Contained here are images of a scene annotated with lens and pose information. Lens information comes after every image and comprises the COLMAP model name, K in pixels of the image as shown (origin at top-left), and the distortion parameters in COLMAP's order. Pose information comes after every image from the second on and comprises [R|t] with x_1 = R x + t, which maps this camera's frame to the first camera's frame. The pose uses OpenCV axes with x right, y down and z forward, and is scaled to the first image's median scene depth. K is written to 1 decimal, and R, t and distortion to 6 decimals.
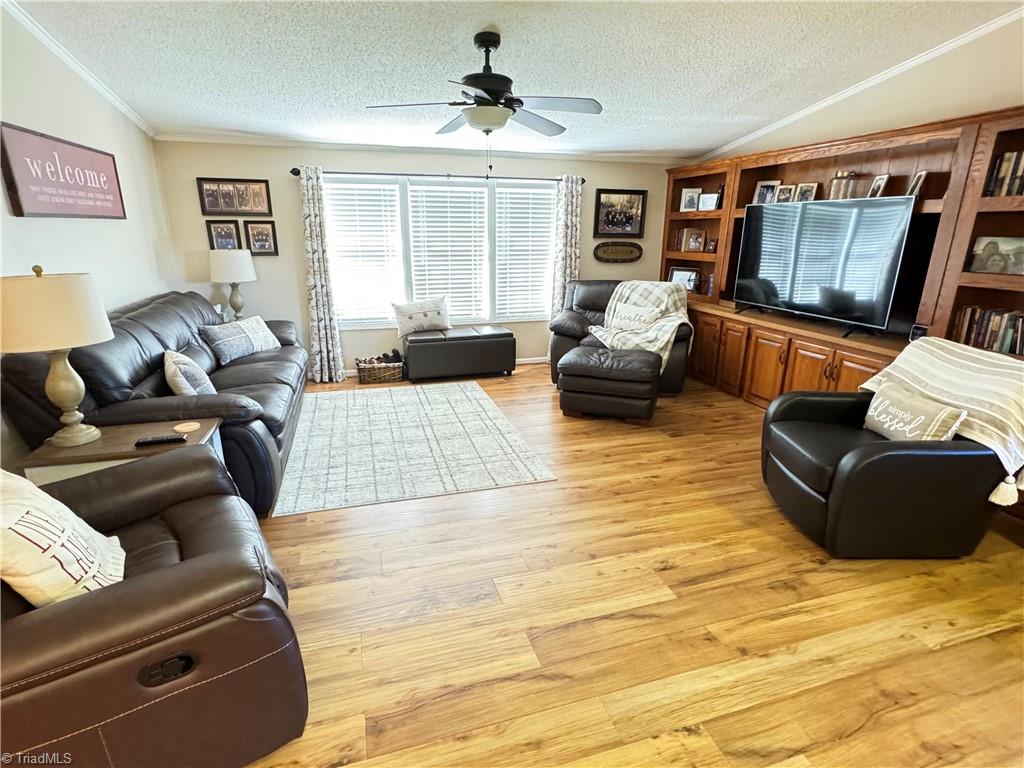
lens RADIAL K [[518.5, 0, 509.6], [0, 518.5, 383.0], [0, 0, 1]] dist [-0.005612, 0.001251]
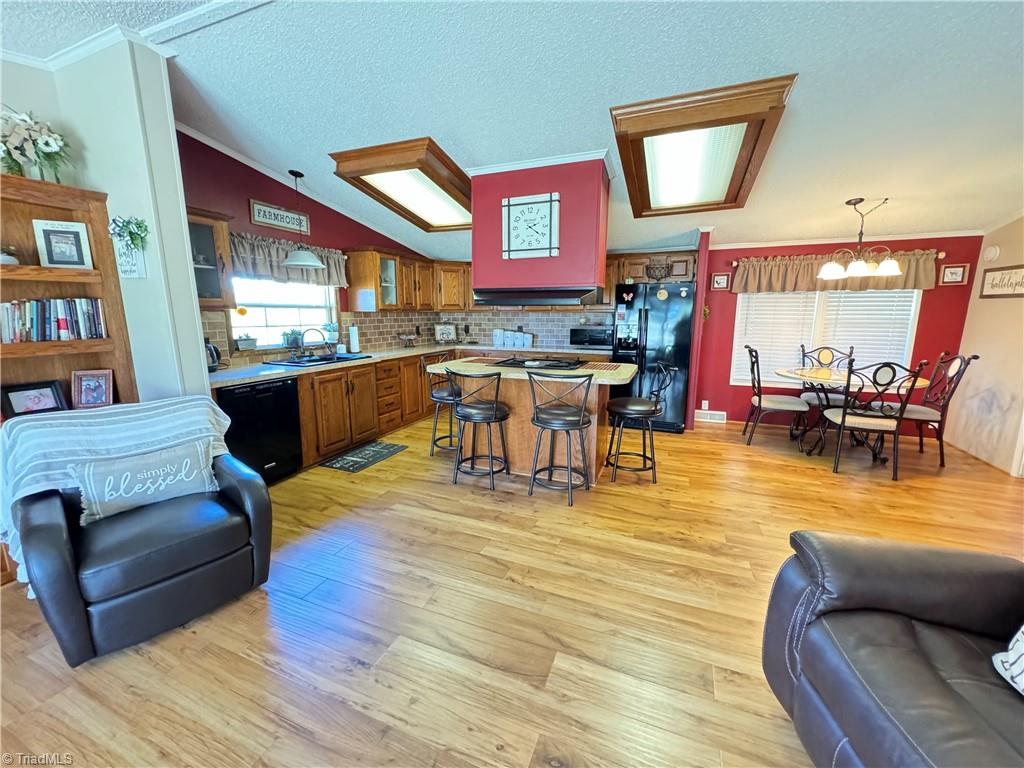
lens RADIAL K [[407.8, 0, 508.3], [0, 407.8, 383.2], [0, 0, 1]] dist [-0.003520, 0.000272]
pose [[-0.769208, -0.120760, 0.627484, -0.173994], [0.175577, 0.904241, 0.389256, -0.192477], [-0.614403, 0.409591, -0.674347, 0.682206]]
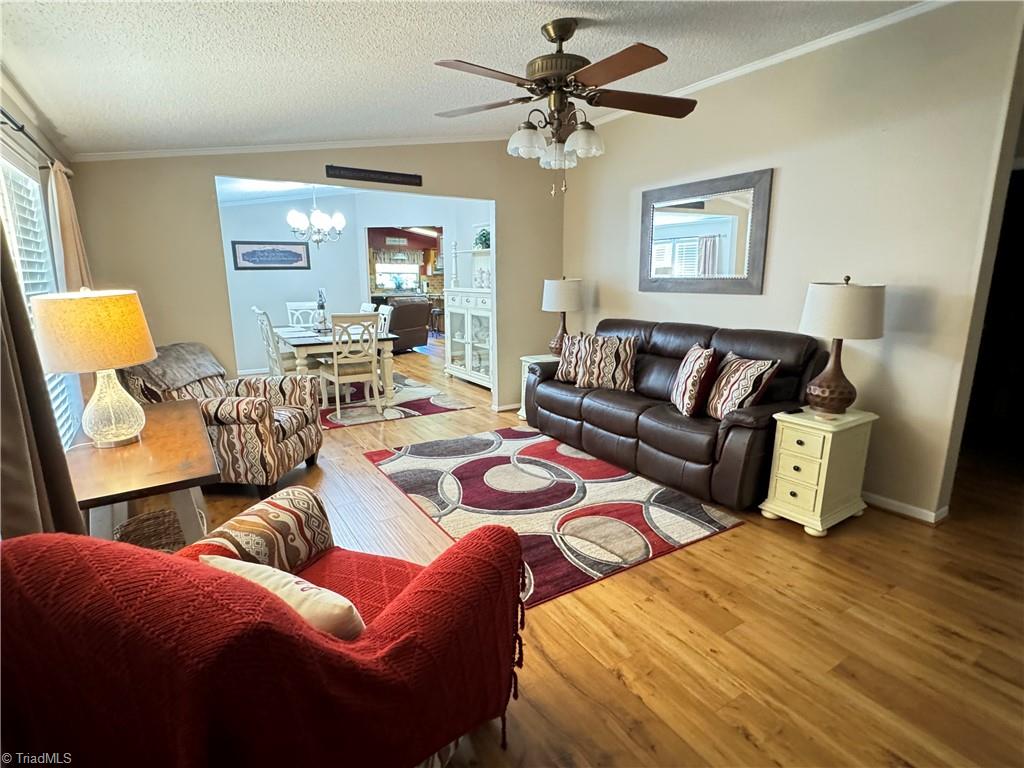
lens RADIAL K [[518.5, 0, 504.4], [0, 518.5, 387.7], [0, 0, 1]] dist [-0.005612, 0.001251]
pose [[-0.260780, -0.217848, 0.940498, -2.910450], [0.269092, 0.919194, 0.287527, -0.166053], [-0.927137, 0.328062, -0.181087, 0.458671]]
